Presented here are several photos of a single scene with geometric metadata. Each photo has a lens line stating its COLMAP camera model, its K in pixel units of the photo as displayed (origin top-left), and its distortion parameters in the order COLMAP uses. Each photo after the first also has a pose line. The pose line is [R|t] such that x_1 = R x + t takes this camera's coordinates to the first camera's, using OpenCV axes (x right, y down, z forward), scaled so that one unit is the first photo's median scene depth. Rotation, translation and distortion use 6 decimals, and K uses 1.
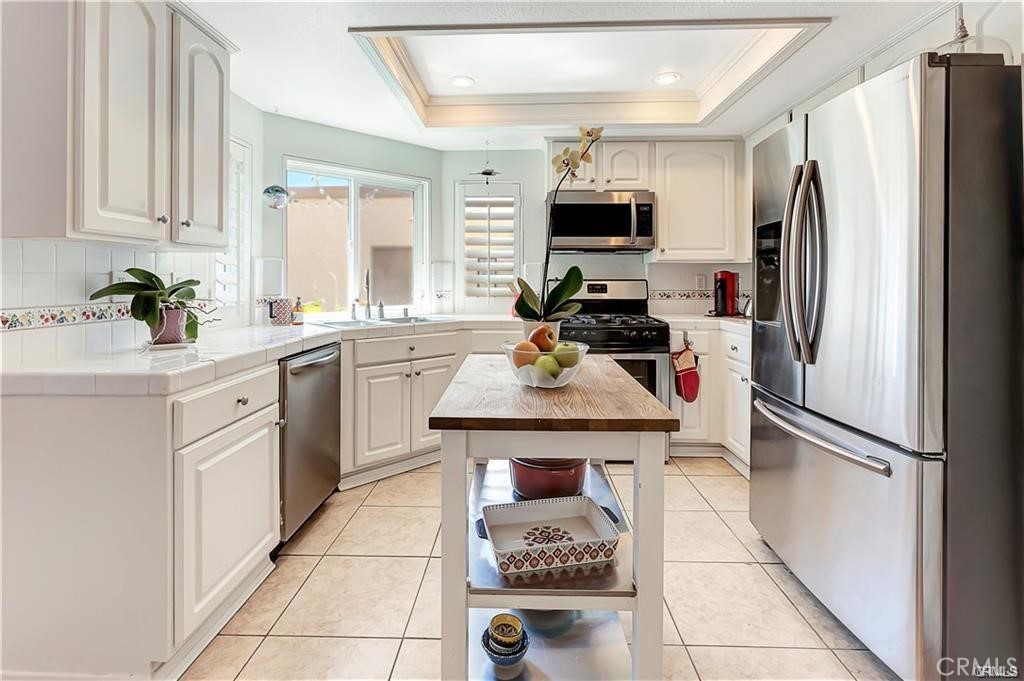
lens RADIAL K [[477.4, 0, 511.8], [0, 477.4, 279.2], [0, 0, 1]] dist [-0.000114, -0.000024]
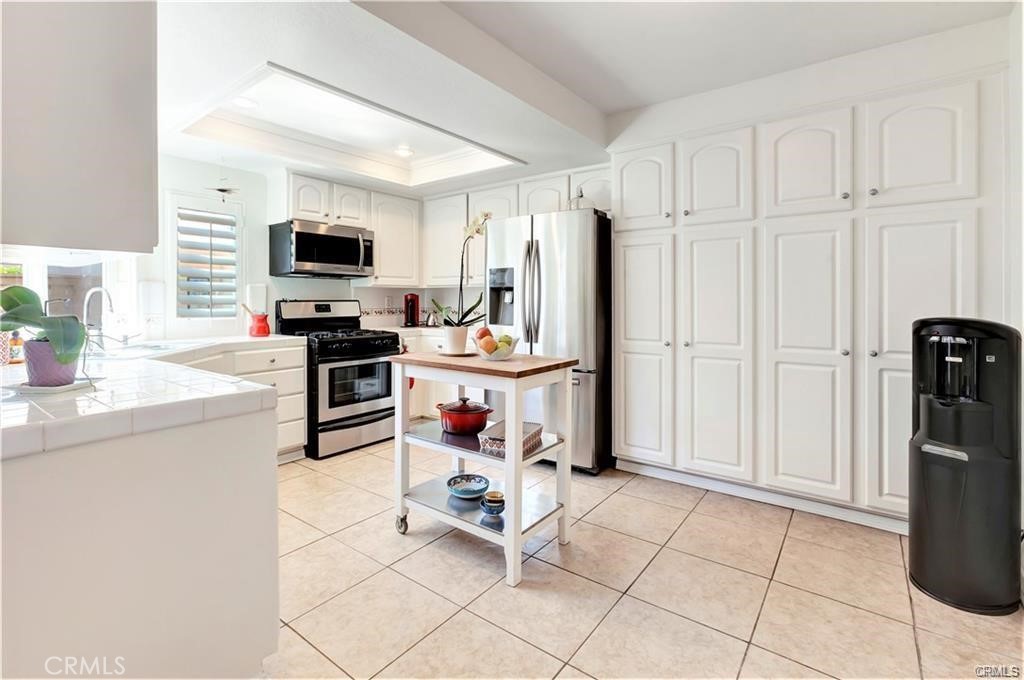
lens RADIAL K [[465.5, 0, 510.0], [0, 465.5, 302.6], [0, 0, 1]] dist [-0.000437, 0.000006]
pose [[0.581430, -0.005362, 0.813579, -0.490461], [0.000536, 0.999981, 0.006207, -0.000319], [-0.813596, -0.003173, 0.581422, -0.017776]]
